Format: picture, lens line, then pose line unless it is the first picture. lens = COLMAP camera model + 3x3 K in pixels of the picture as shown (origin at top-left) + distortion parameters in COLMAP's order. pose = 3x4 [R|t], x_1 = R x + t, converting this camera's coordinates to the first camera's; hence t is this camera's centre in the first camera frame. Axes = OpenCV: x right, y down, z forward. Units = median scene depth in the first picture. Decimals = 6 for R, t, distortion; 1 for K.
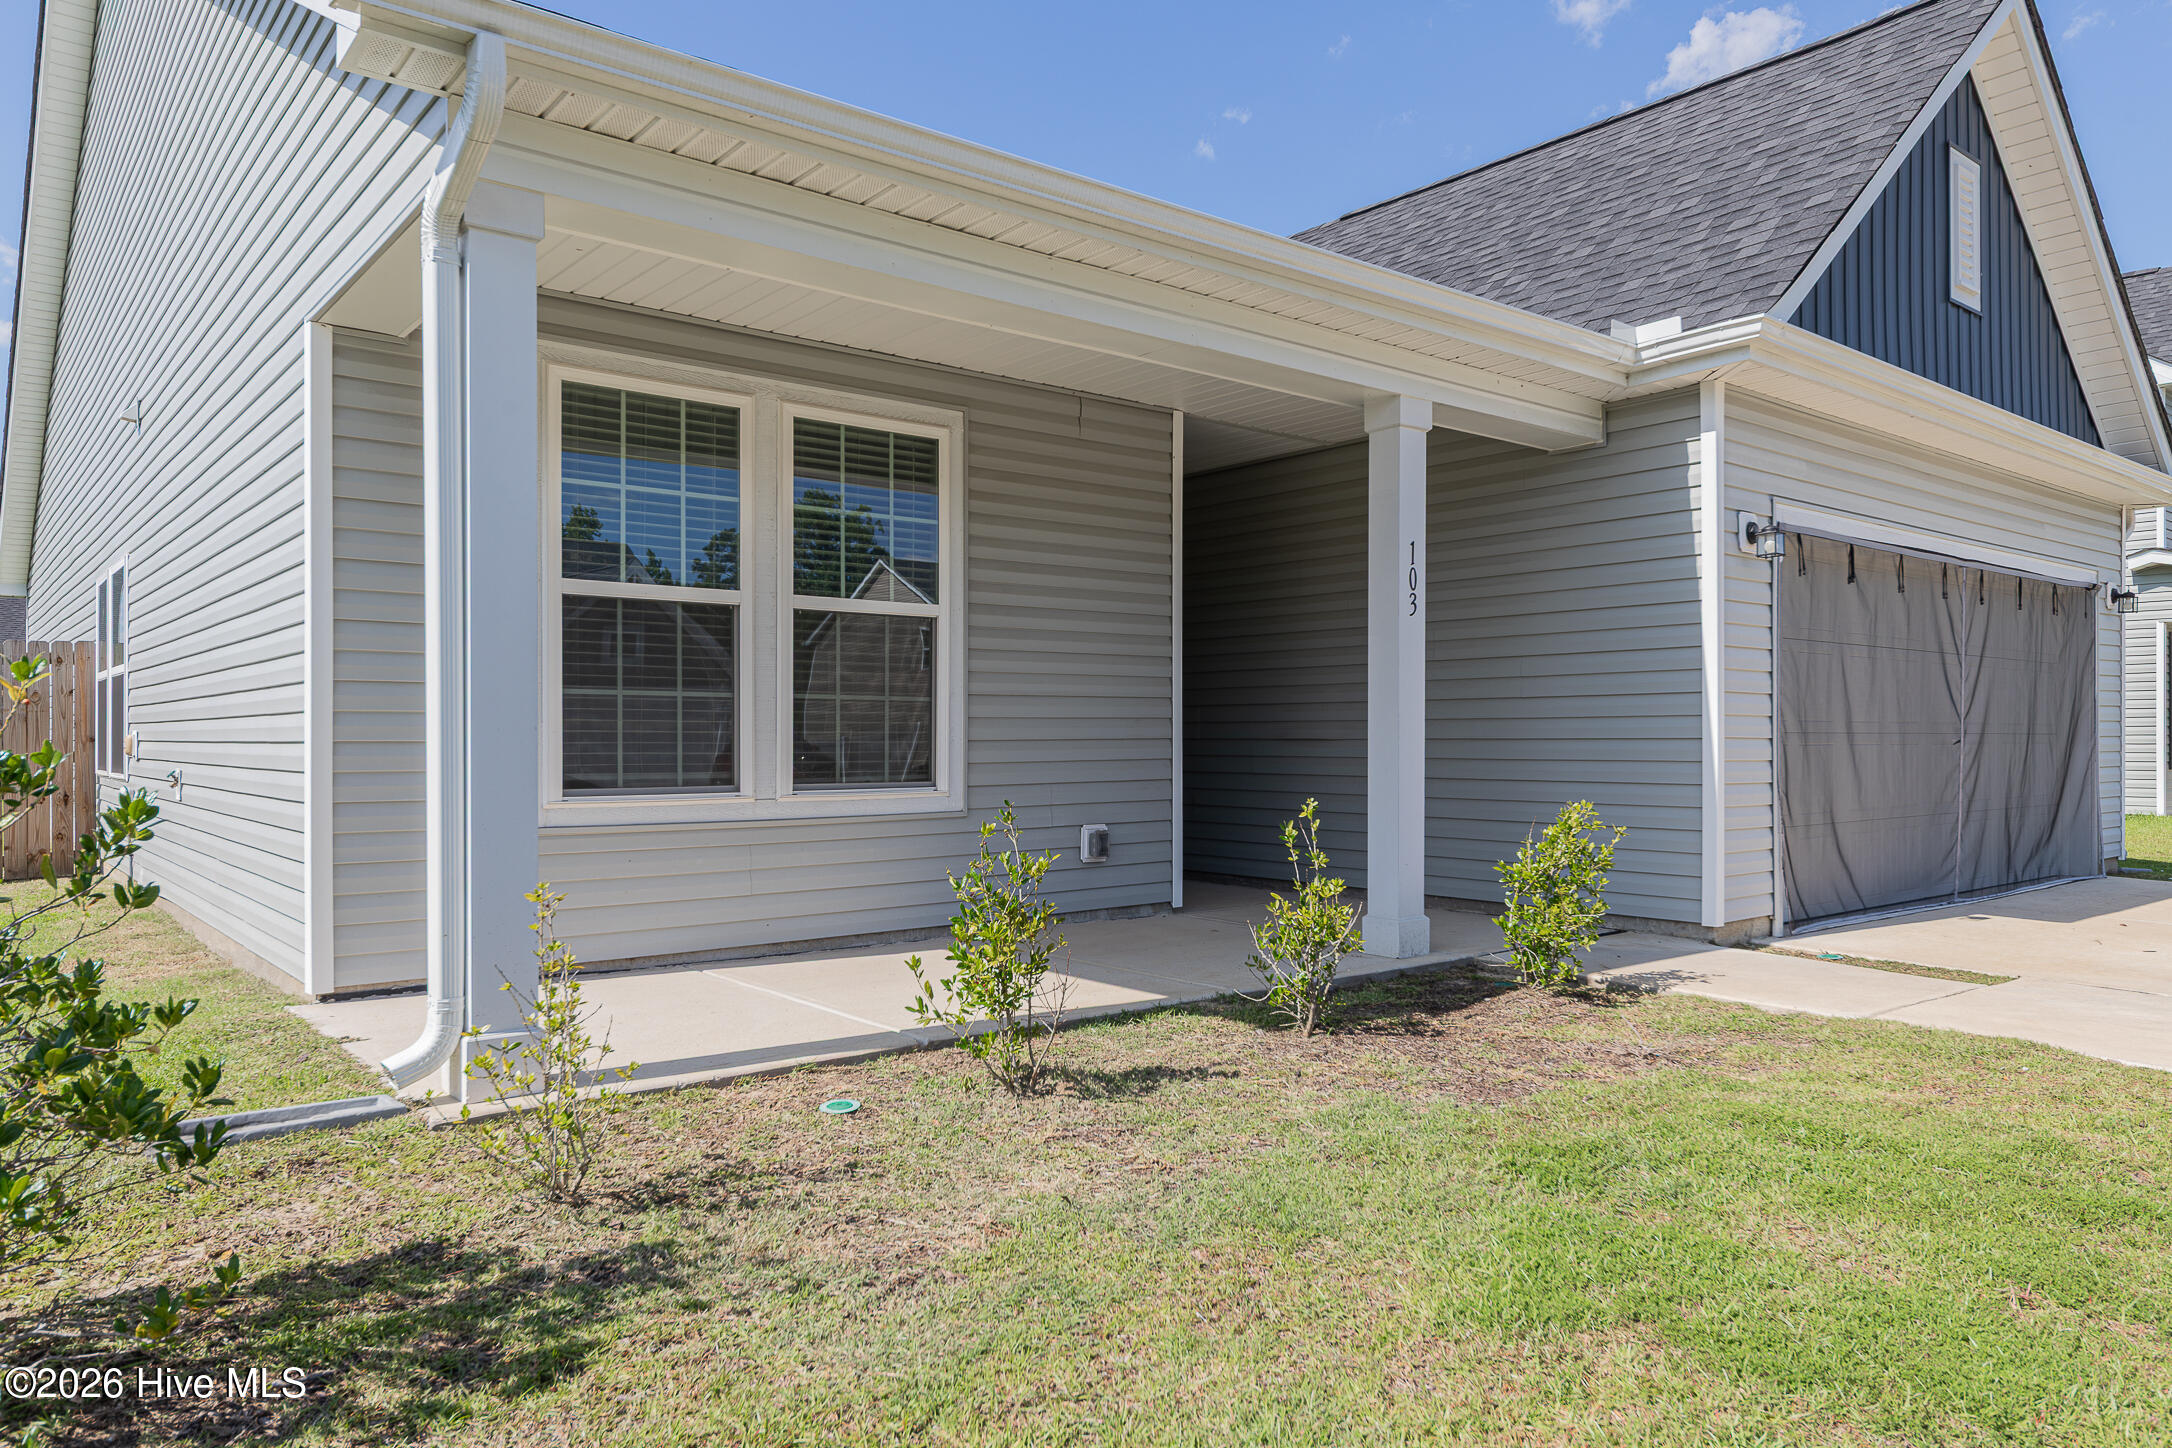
lens RADIAL K [[1440.3, 0, 1090.9], [0, 1440.3, 735.9], [0, 0, 1]] dist [0.009857, 0.001614]
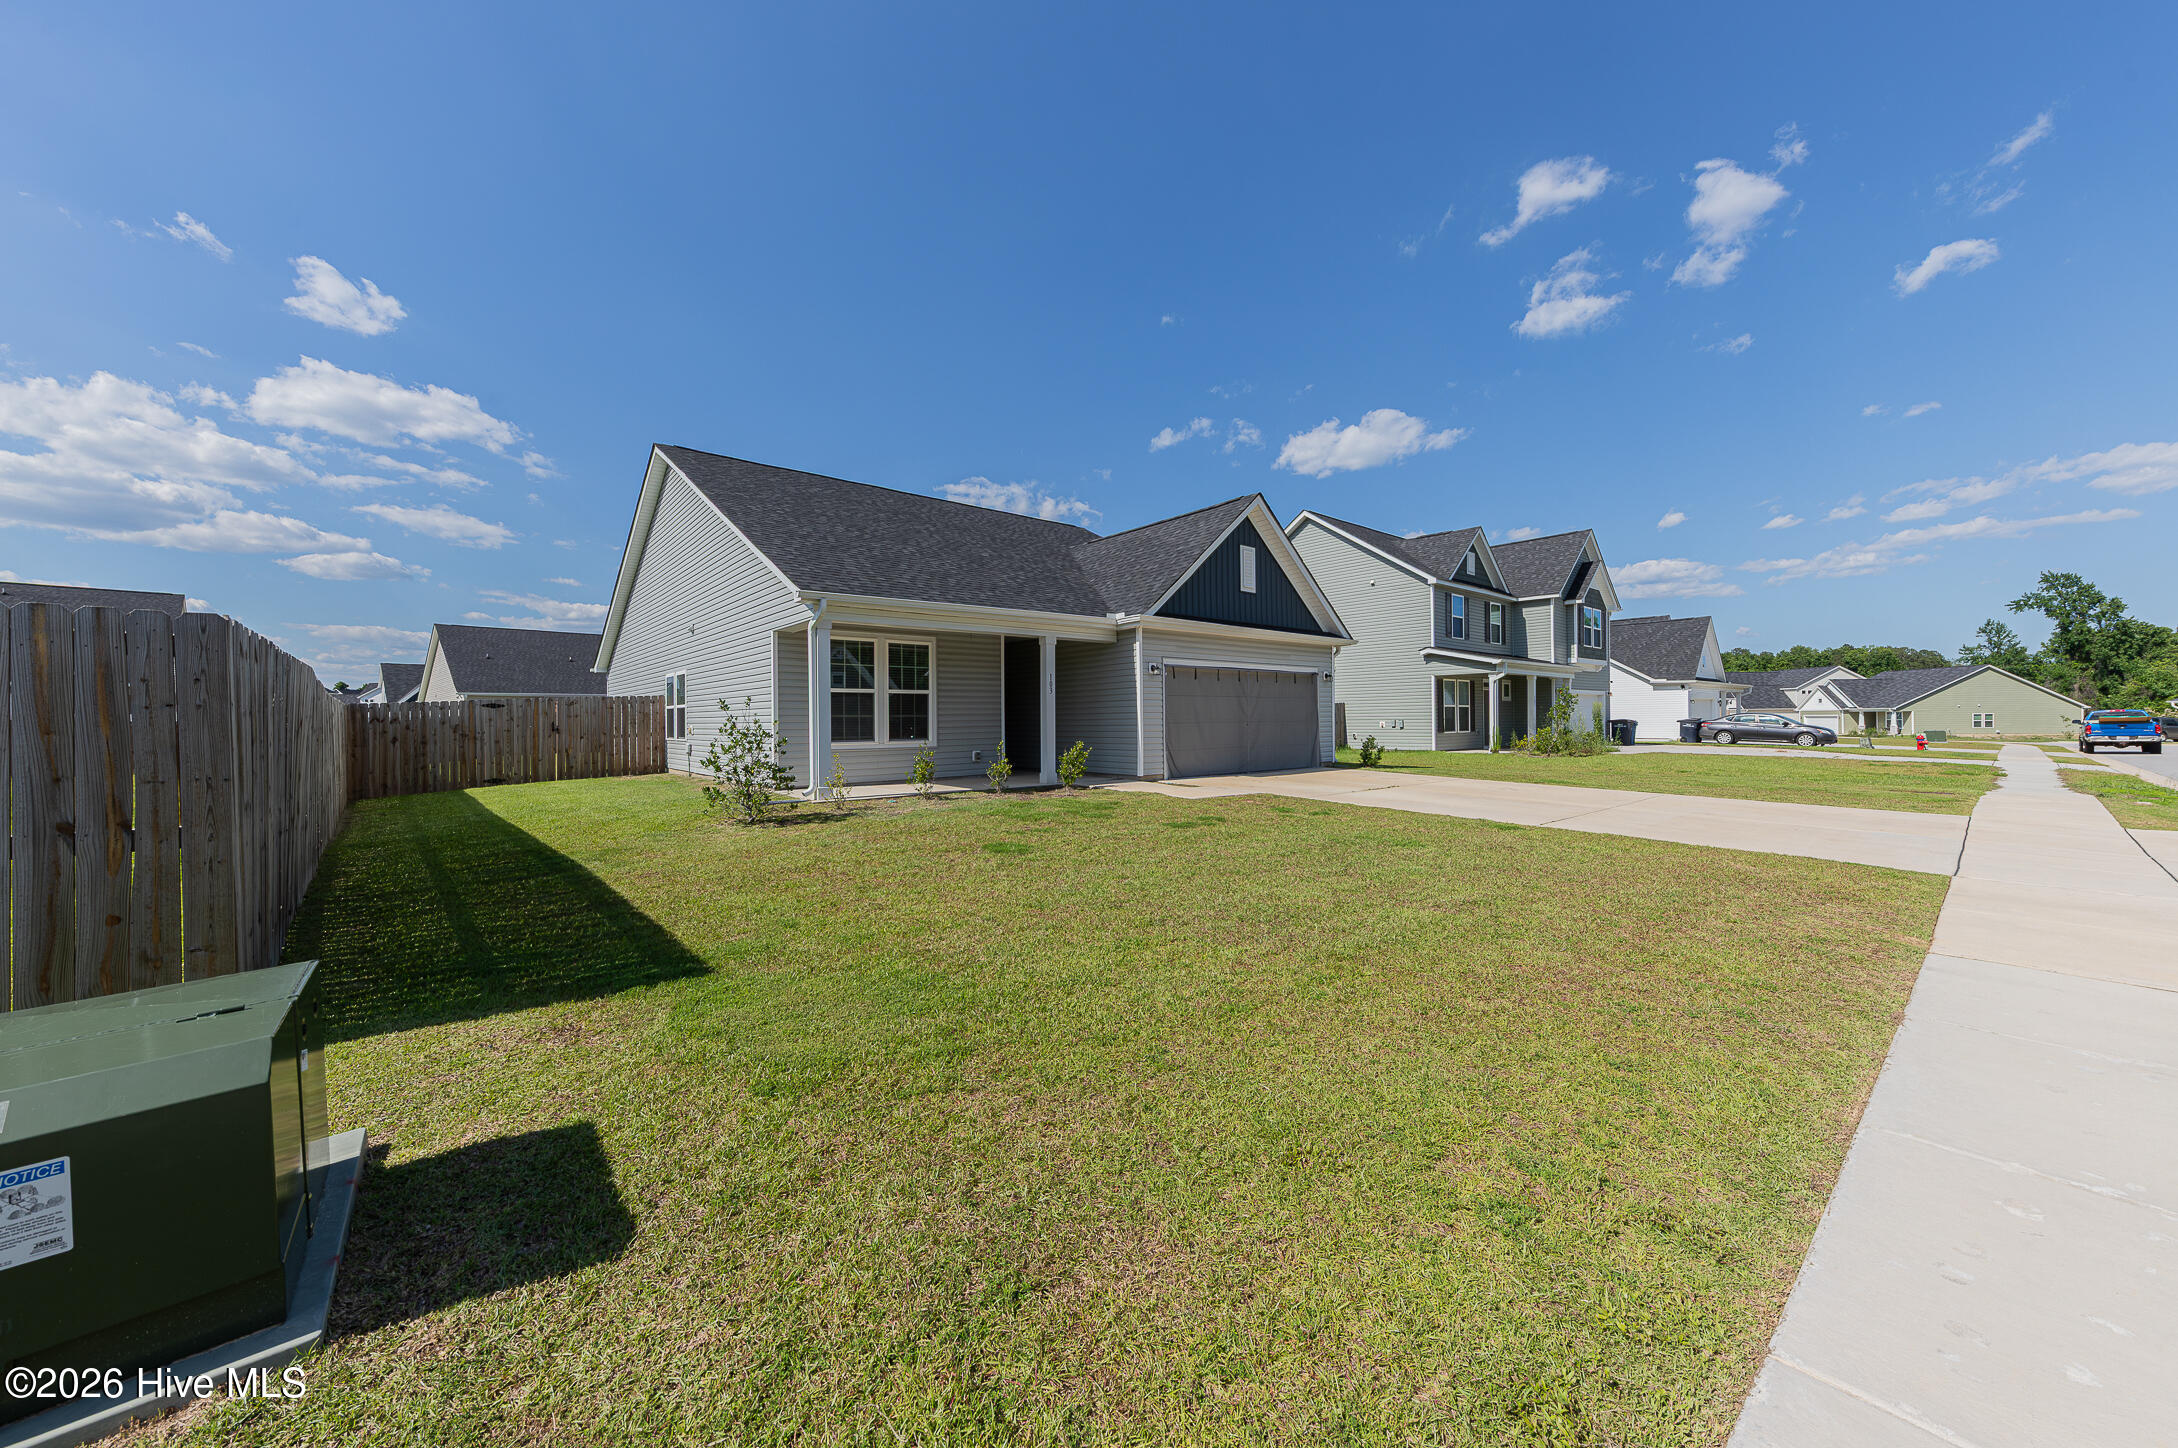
lens RADIAL K [[781.3, 0, 1079.1], [0, 781.3, 709.2], [0, 0, 1]] dist [0.007626, 0.000308]
pose [[0.999950, -0.008712, 0.004973, 0.268818], [0.008752, 0.999929, -0.008099, -0.023044], [-0.004902, 0.008142, 0.999955, -1.003905]]
